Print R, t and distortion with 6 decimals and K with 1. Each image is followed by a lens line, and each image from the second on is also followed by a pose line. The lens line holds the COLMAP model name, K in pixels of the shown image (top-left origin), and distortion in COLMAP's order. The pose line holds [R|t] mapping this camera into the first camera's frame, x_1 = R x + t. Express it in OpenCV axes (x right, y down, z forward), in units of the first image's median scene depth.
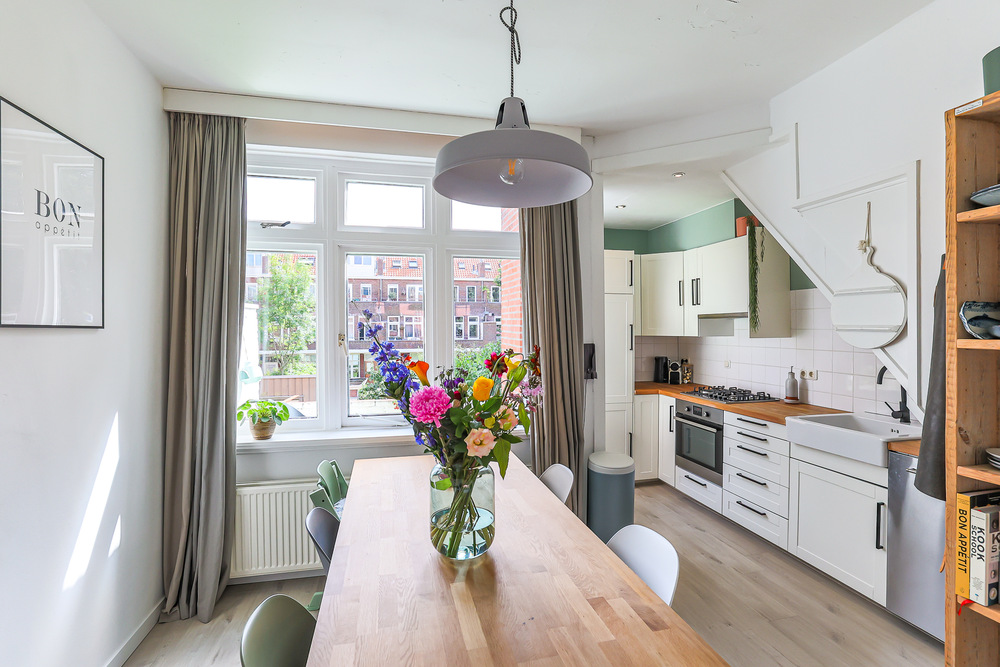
lens RADIAL K [[456.0, 0, 498.4], [0, 456.0, 328.4], [0, 0, 1]] dist [-0.043592, 0.016254]
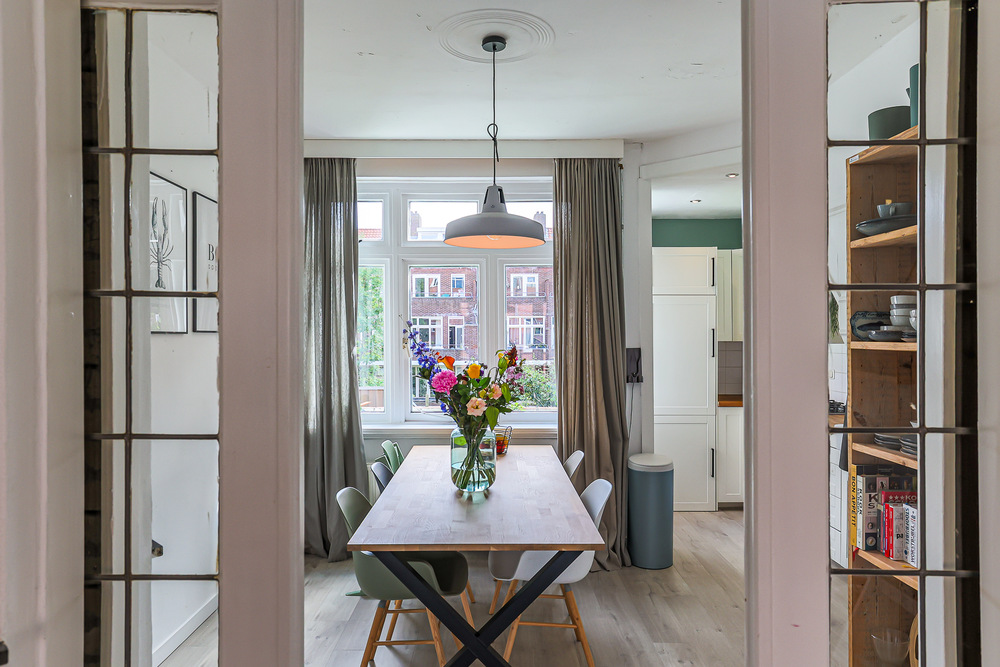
lens RADIAL K [[651.0, 0, 500.0], [0, 651.0, 333.5], [0, 0, 1]] dist [-0.002555, -0.000444]
pose [[0.975016, -0.000256, -0.222137, 0.192826], [0.000353, 1.000000, 0.000400, 0.000117], [0.222136, -0.000468, 0.975015, -0.414786]]
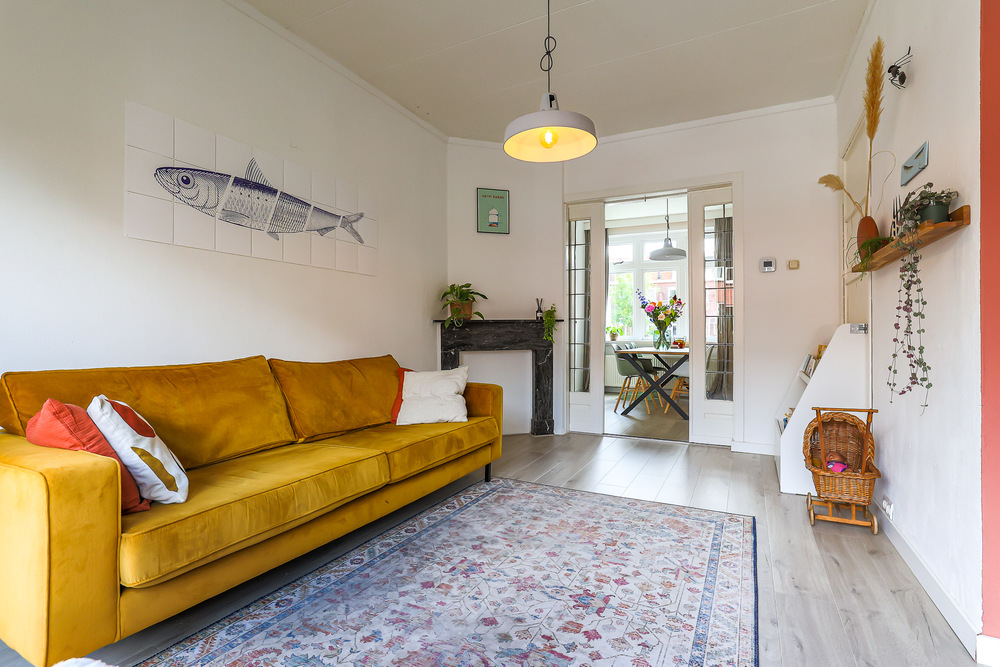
lens RADIAL K [[484.6, 0, 500.0], [0, 484.6, 333.5], [0, 0, 1]] dist [-0.034337, 0.017335]
pose [[0.761632, 0.000069, -0.648010, 0.639073], [-0.003517, 0.999986, -0.004027, 0.155542], [0.648000, 0.005346, 0.761622, -1.263491]]
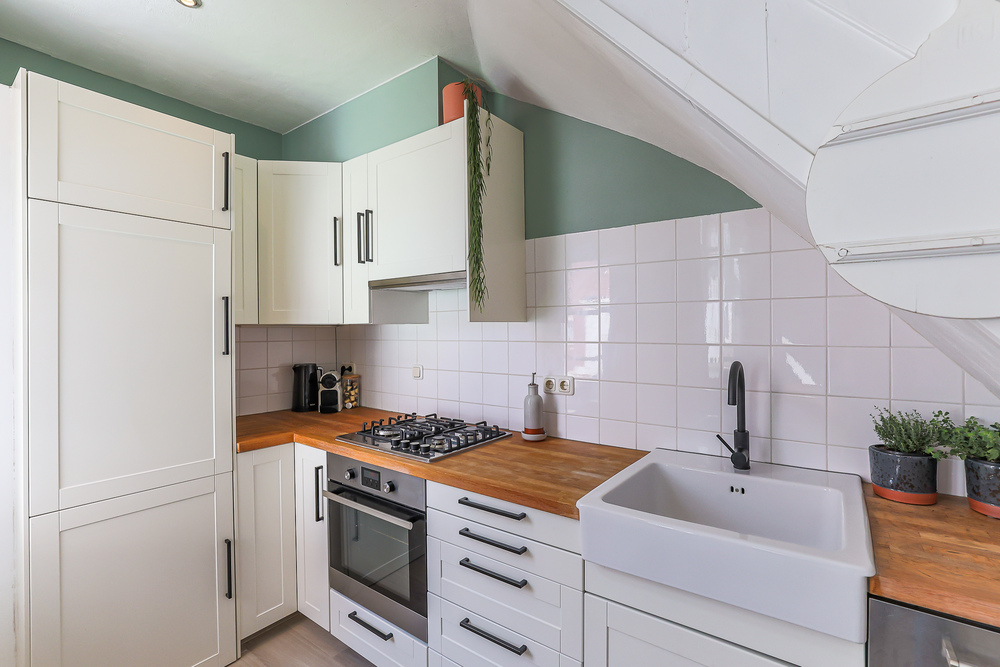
lens RADIAL K [[456.0, 0, 498.4], [0, 456.0, 328.4], [0, 0, 1]] dist [-0.043592, 0.016254]
pose [[0.765495, -0.004737, 0.643424, 0.246994], [0.007314, 0.999972, -0.001339, 0.028473], [-0.643400, 0.005731, 0.765509, 0.569920]]
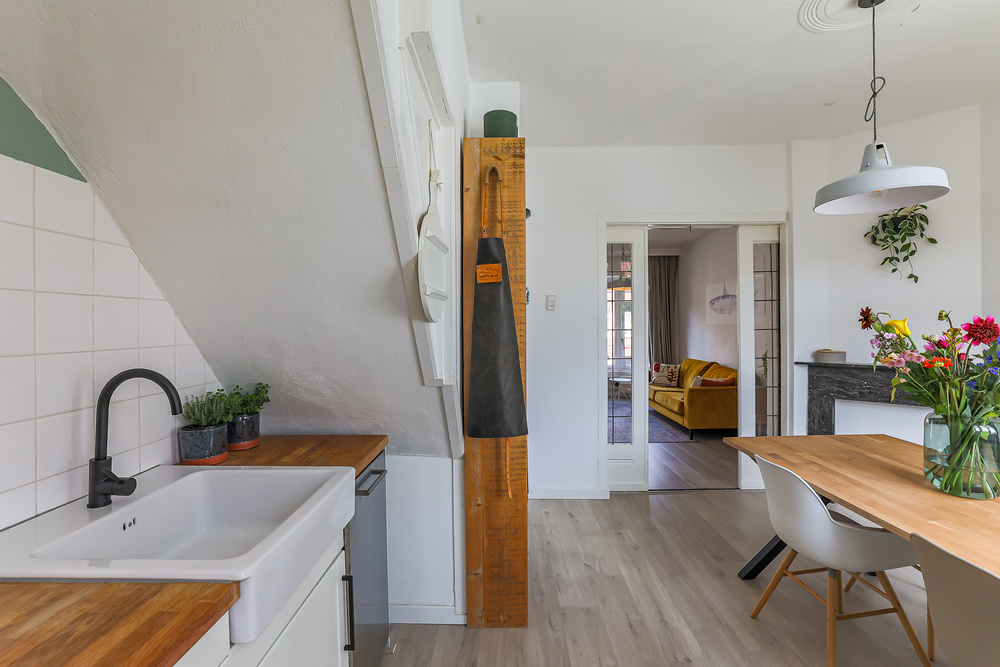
lens RADIAL K [[456.0, 0, 498.4], [0, 456.0, 328.4], [0, 0, 1]] dist [-0.043592, 0.016254]
pose [[-0.970236, 0.008309, 0.242017, 0.333756], [0.010058, 0.999931, 0.005993, 0.029779], [-0.241950, 0.008249, -0.970254, 1.059574]]
